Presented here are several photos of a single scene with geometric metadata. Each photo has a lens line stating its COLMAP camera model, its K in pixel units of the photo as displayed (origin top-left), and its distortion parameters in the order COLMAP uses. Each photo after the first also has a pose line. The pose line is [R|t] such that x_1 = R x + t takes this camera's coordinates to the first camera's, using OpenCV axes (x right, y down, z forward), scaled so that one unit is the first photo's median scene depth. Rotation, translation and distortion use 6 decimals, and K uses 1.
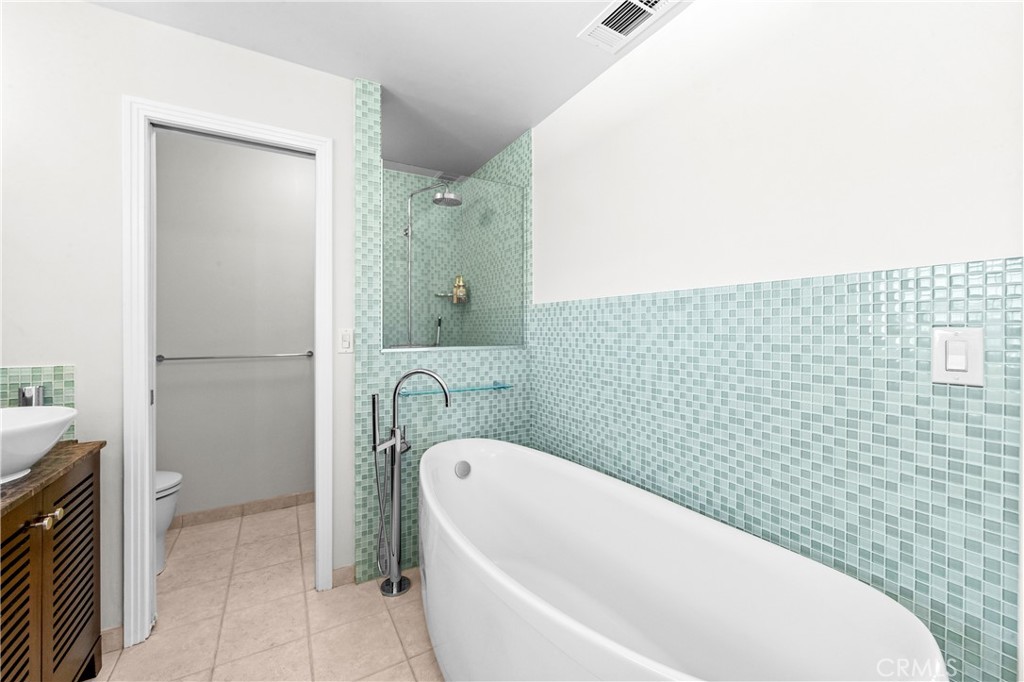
lens RADIAL K [[403.2, 0, 507.6], [0, 403.2, 330.7], [0, 0, 1]] dist [-0.012953, 0.000065]
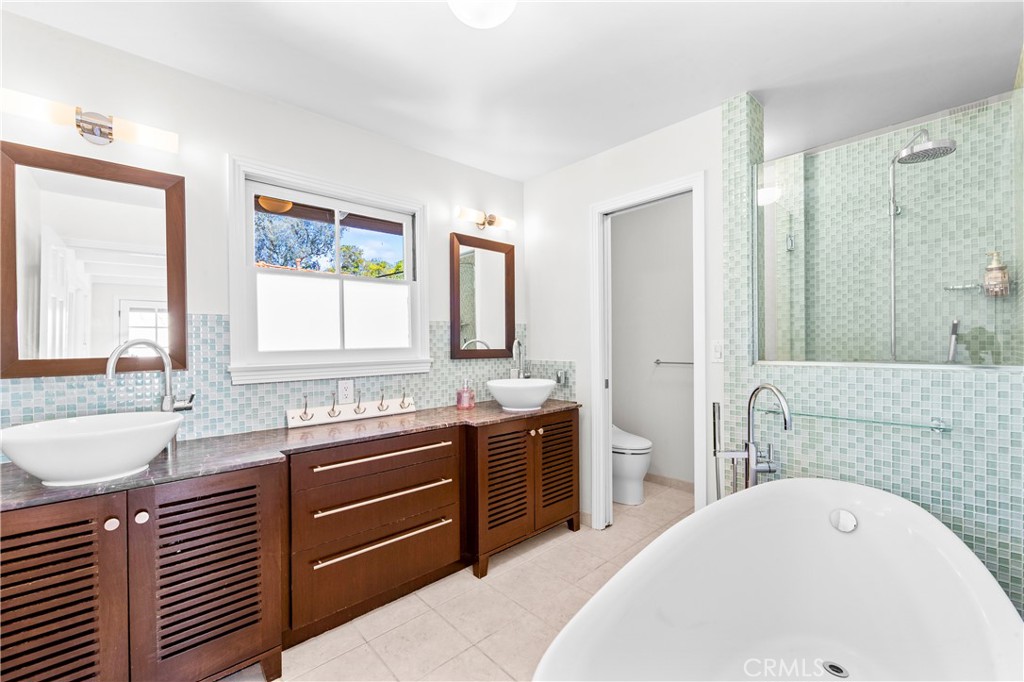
lens RADIAL K [[403.2, 0, 506.3], [0, 403.2, 344.1], [0, 0, 1]] dist [-0.012953, 0.000065]
pose [[0.225645, 0.001711, -0.974208, 0.464135], [0.005664, 0.999979, 0.003068, -0.001301], [0.974193, -0.006210, 0.225631, 0.185665]]
